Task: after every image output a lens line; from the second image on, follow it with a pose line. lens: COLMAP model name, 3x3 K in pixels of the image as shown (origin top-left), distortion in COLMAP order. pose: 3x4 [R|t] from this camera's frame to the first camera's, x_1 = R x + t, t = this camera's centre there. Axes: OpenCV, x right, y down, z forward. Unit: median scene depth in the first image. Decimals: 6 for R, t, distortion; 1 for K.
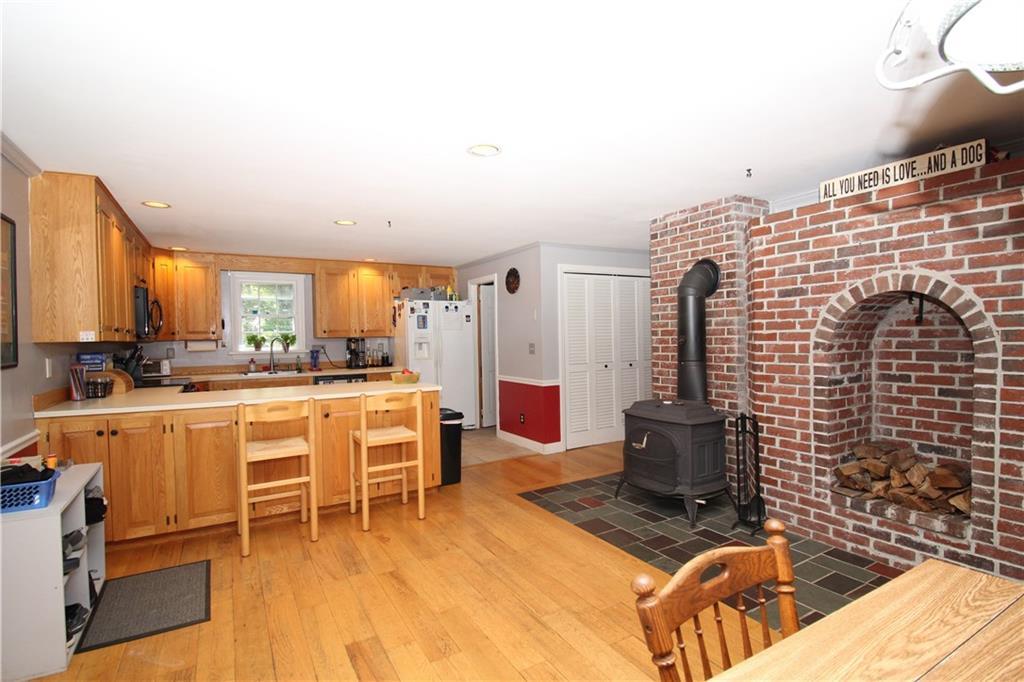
lens RADIAL K [[508.1, 0, 511.2], [0, 508.1, 339.8], [0, 0, 1]] dist [-0.002696, -0.002346]
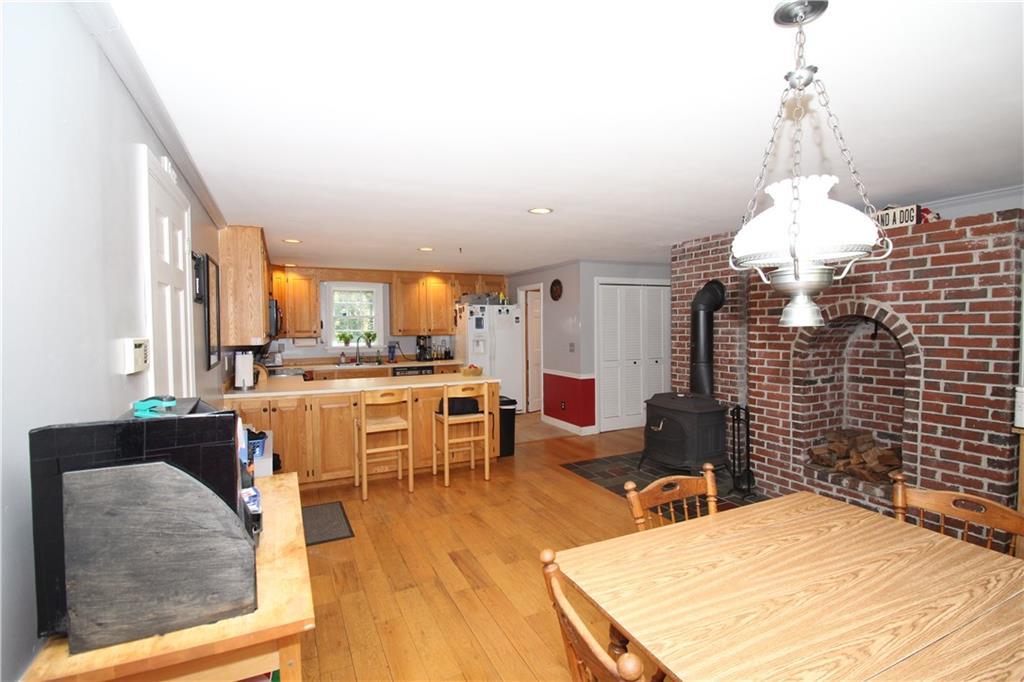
lens RADIAL K [[480.2, 0, 513.5], [0, 480.2, 339.4], [0, 0, 1]] dist [0.000034, 0.000460]
pose [[0.996998, 0.010083, -0.076770, -0.018022], [-0.008672, 0.999788, 0.018684, -0.038847], [0.076942, -0.017962, 0.996874, -0.249497]]
